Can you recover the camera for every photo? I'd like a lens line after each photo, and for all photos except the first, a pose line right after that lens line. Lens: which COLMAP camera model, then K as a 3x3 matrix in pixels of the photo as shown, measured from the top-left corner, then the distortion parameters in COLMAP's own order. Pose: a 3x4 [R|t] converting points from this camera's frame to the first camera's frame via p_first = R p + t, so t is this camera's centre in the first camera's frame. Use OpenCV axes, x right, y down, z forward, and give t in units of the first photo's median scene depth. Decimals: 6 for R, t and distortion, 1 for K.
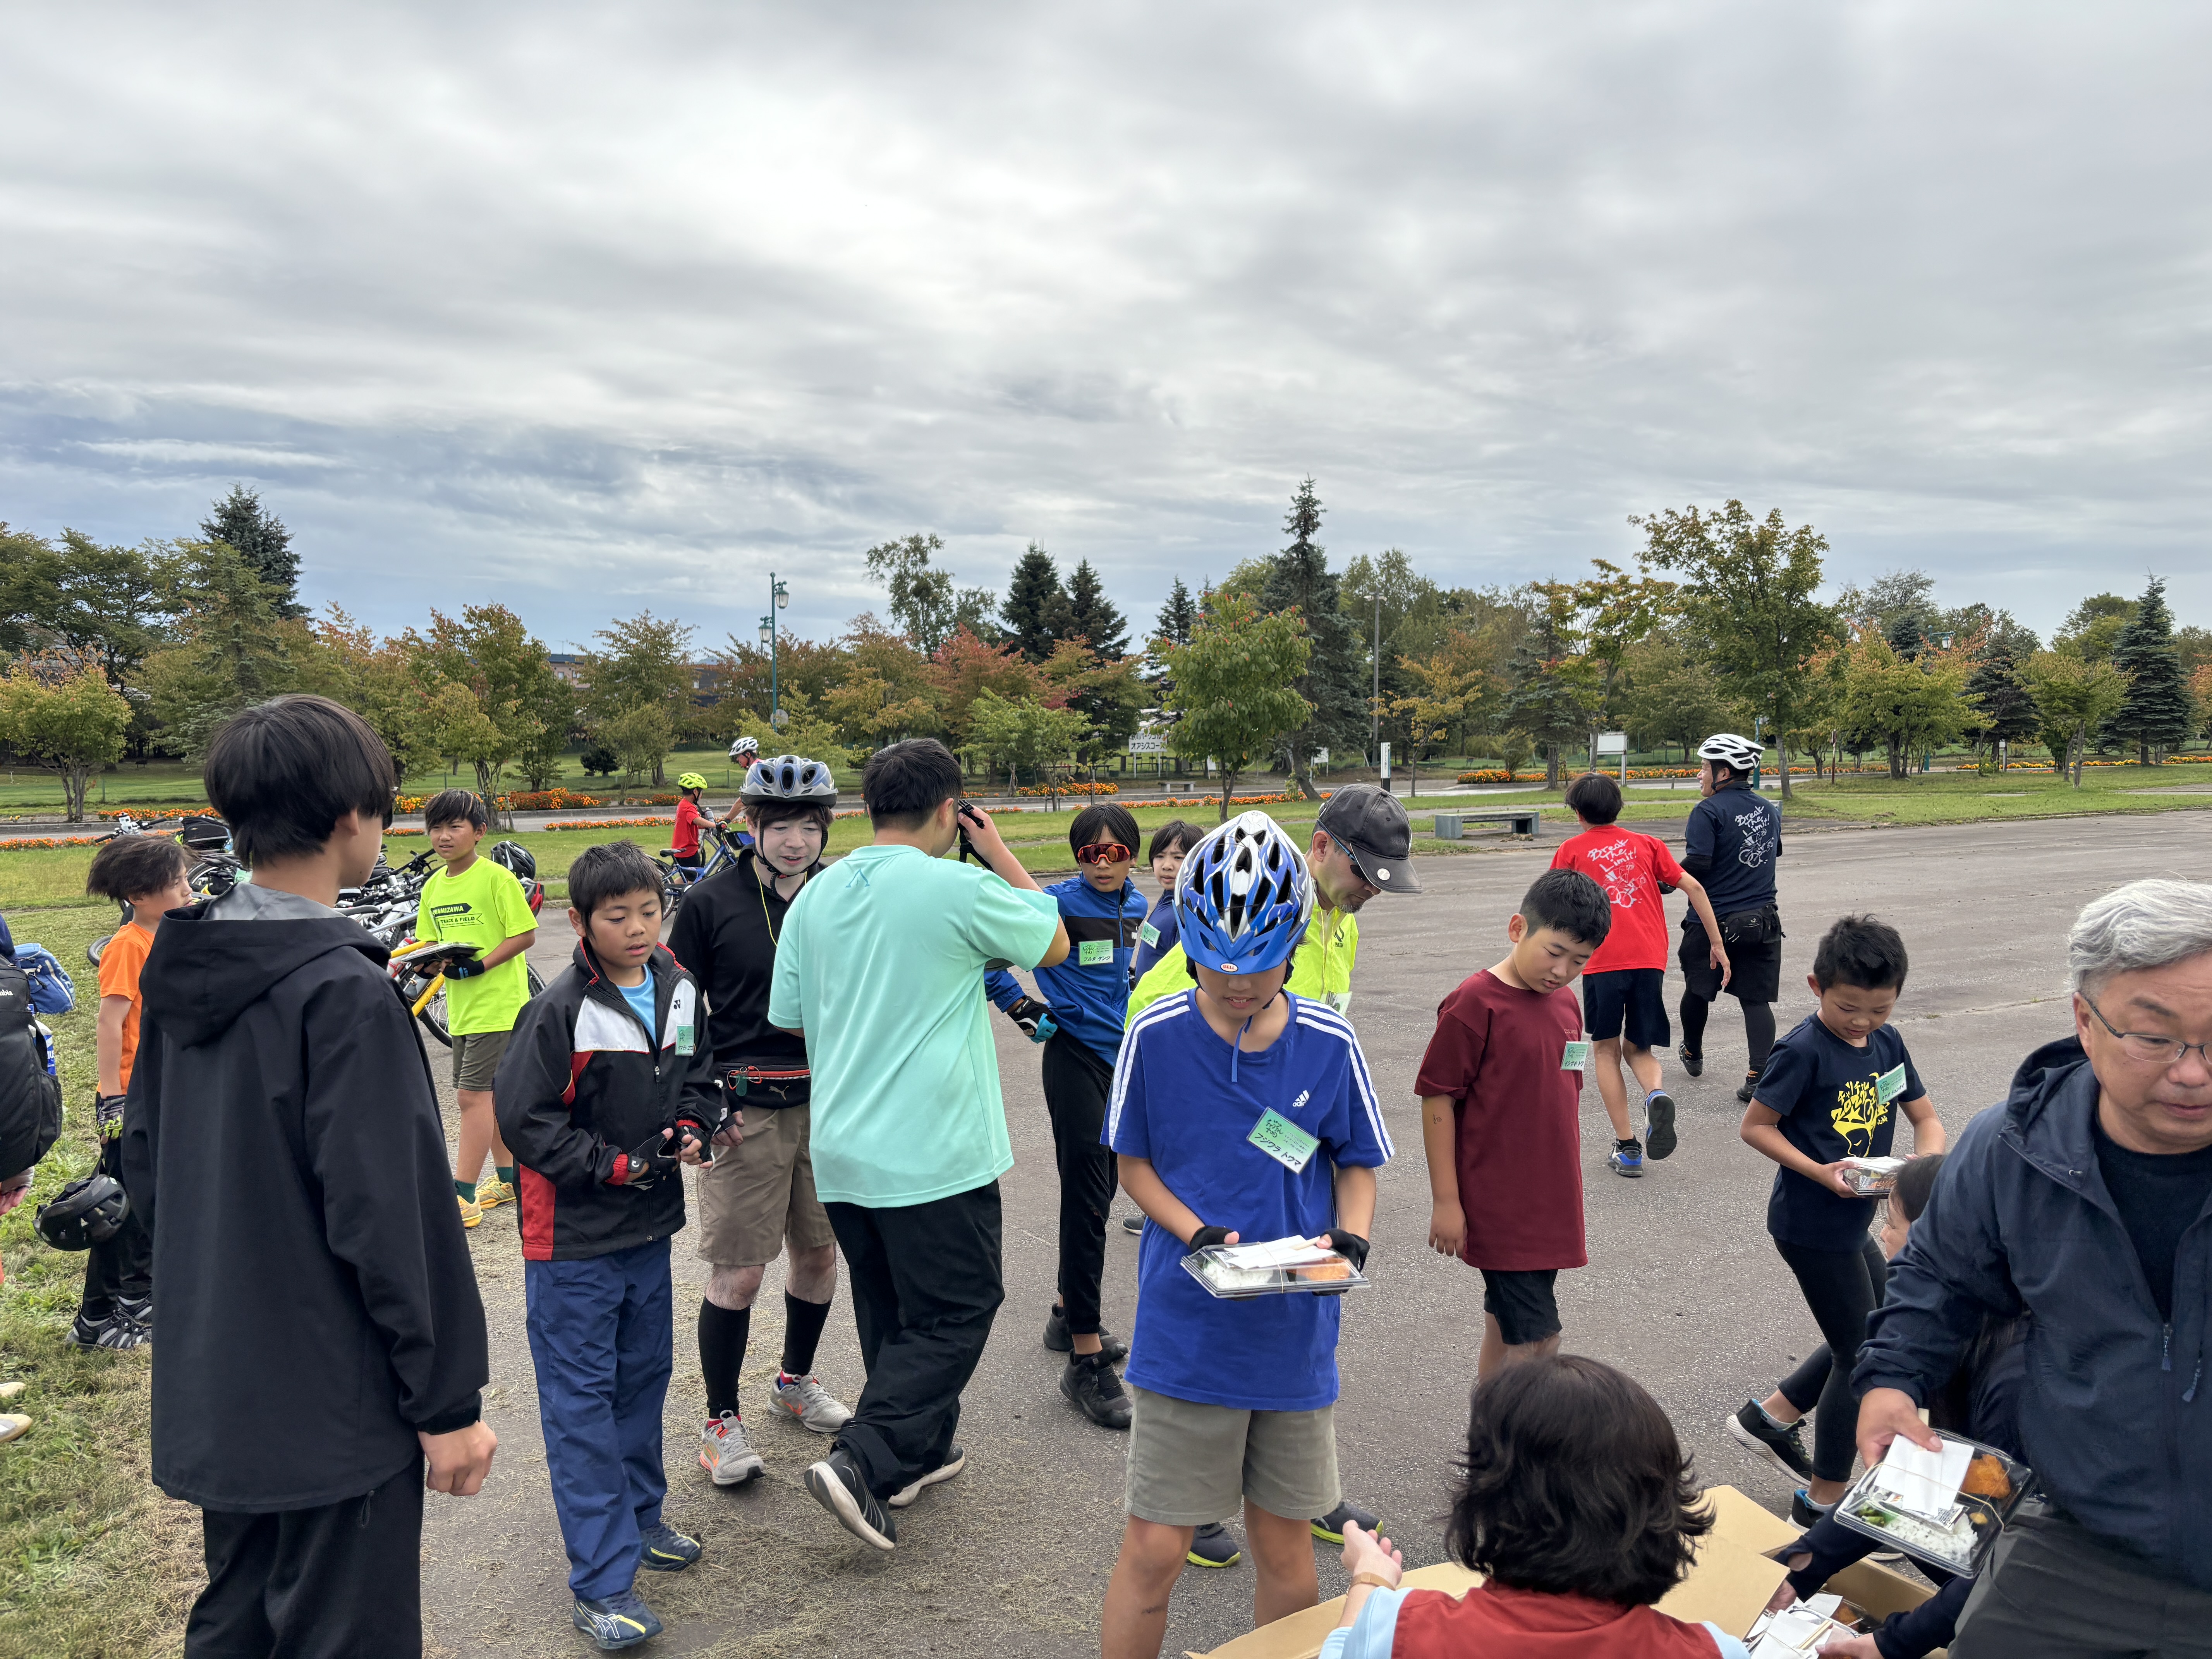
lens RADIAL K [[1673.1, 0, 1121.7], [0, 1673.1, 852.2], [0, 0, 1]] dist [0.050315, -0.070035]
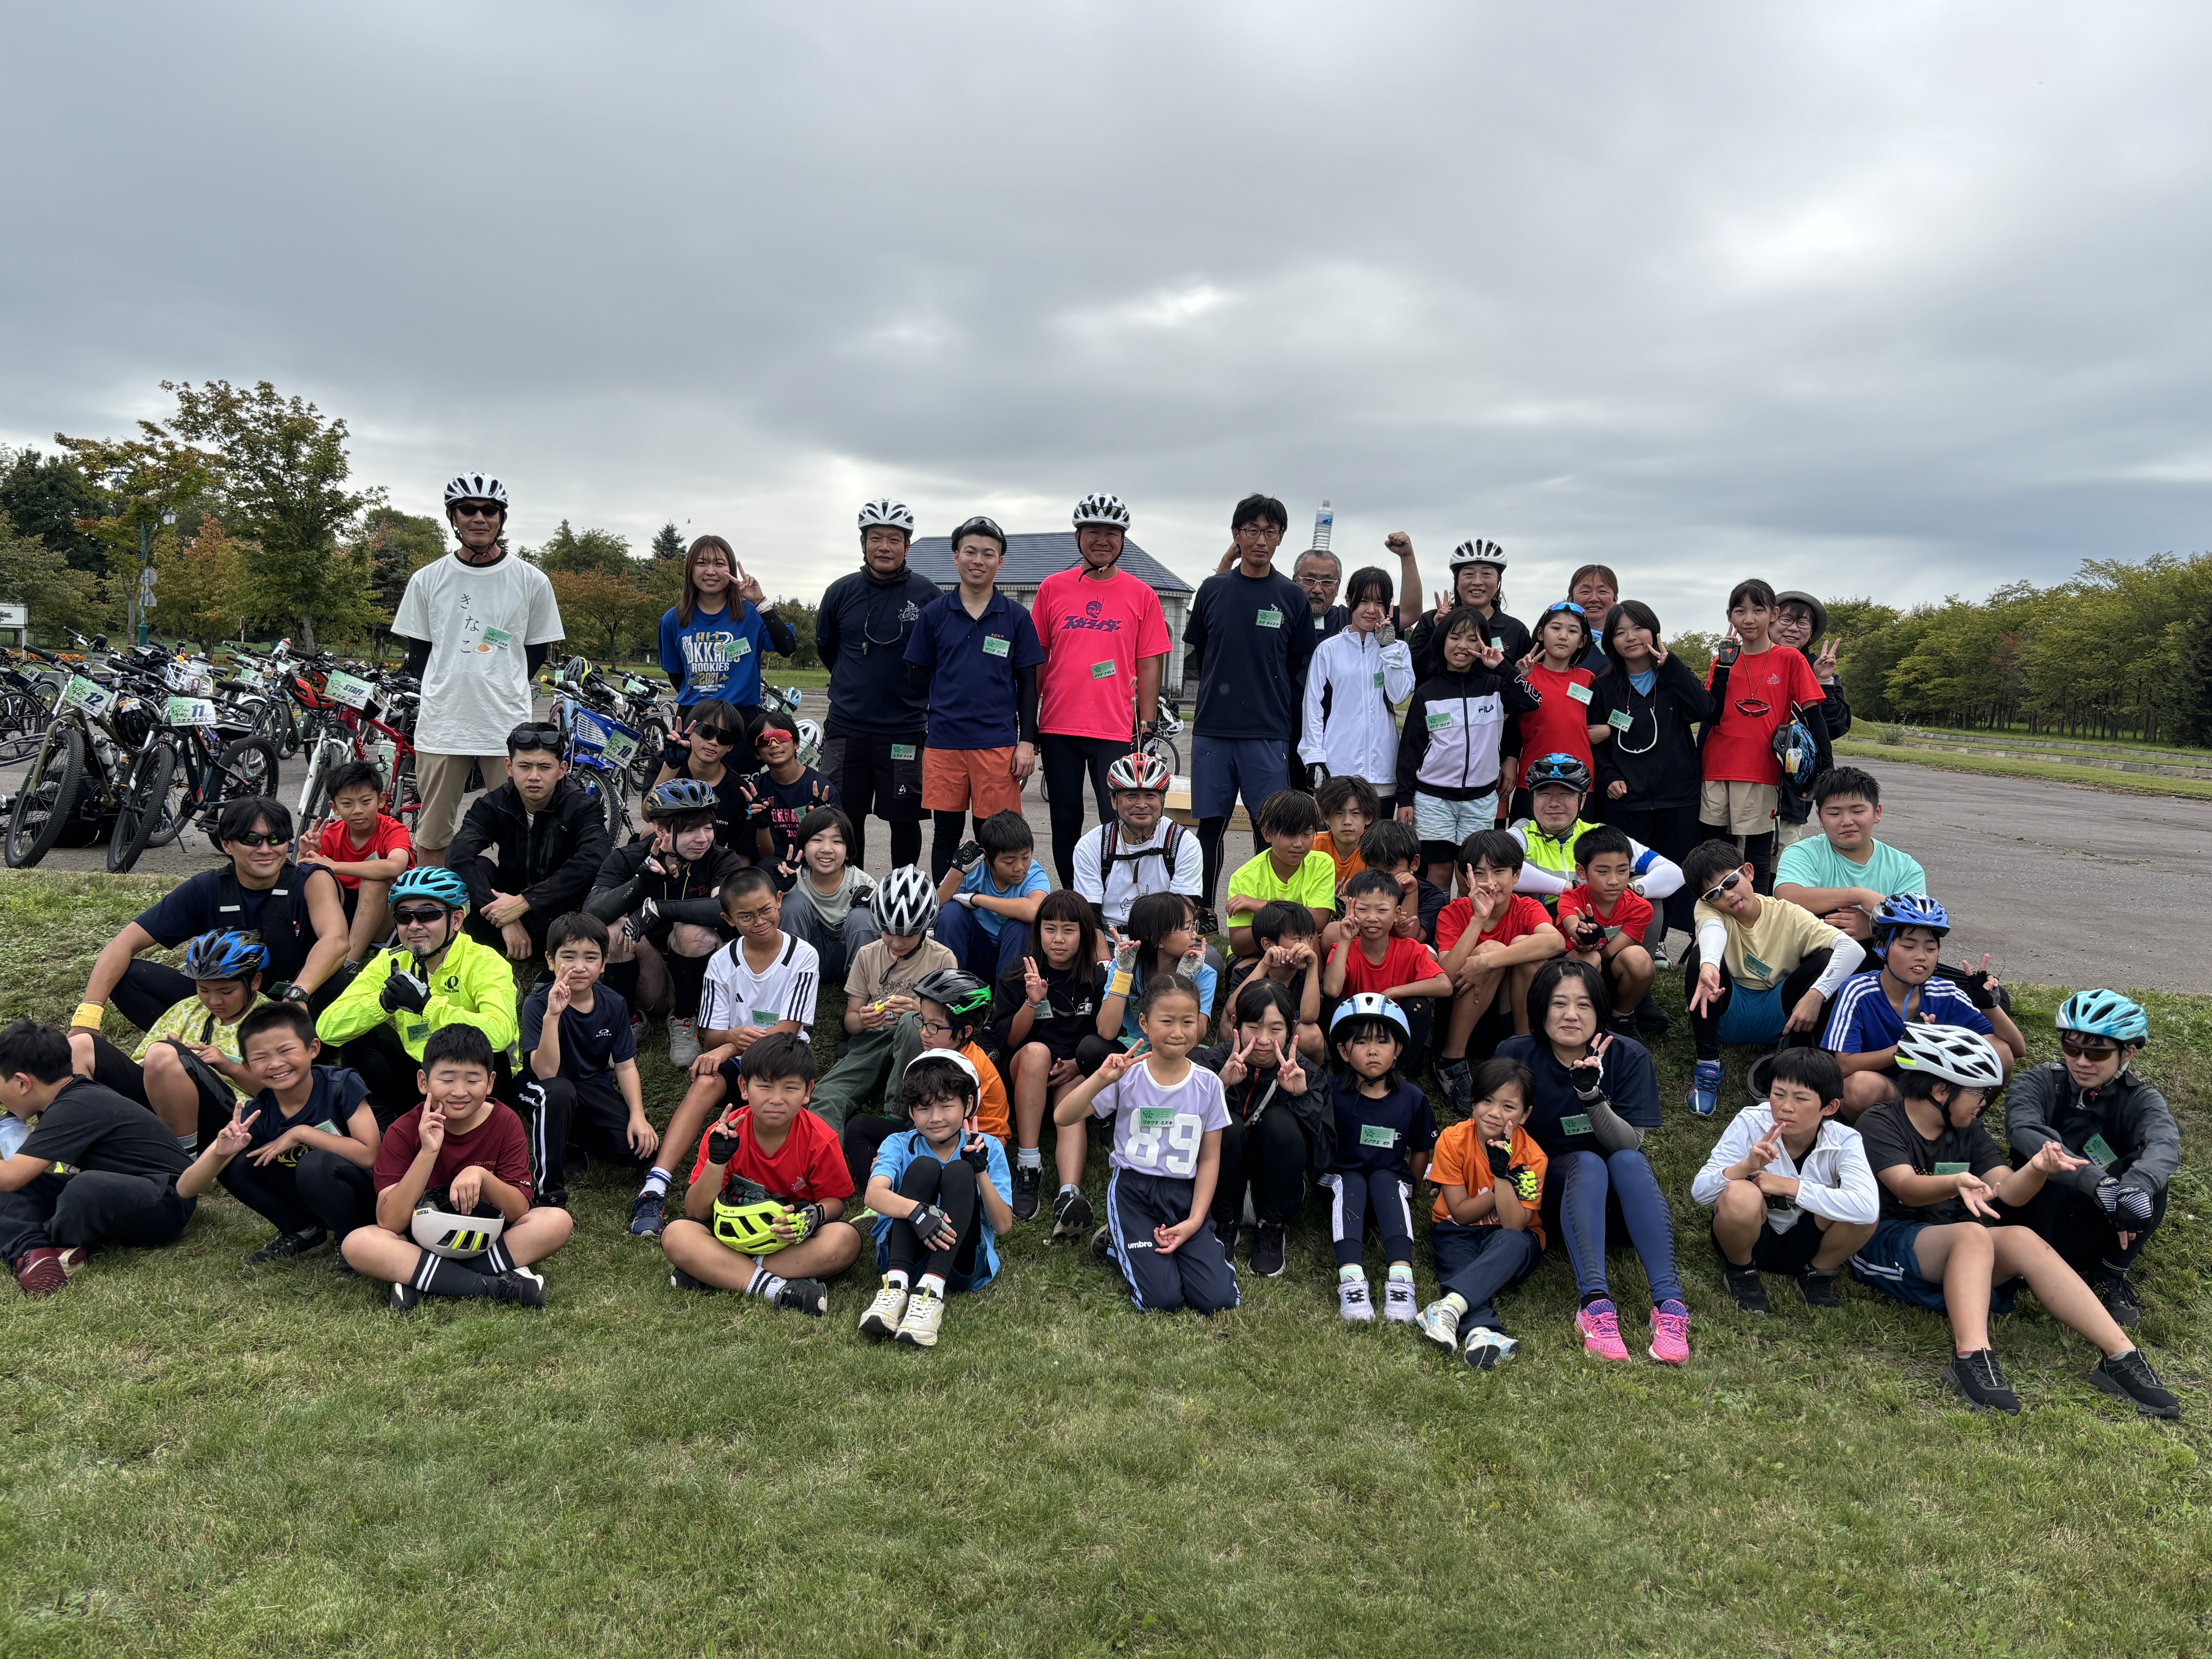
lens RADIAL K [[1720.3, 0, 1120.0], [0, 1720.3, 829.6], [0, 0, 1]] dist [0.007035, -0.008970]
pose [[0.598521, -0.037752, 0.800217, -0.177310], [0.004313, 0.999026, 0.043906, 0.020988], [-0.801096, -0.022827, 0.598101, -0.058855]]
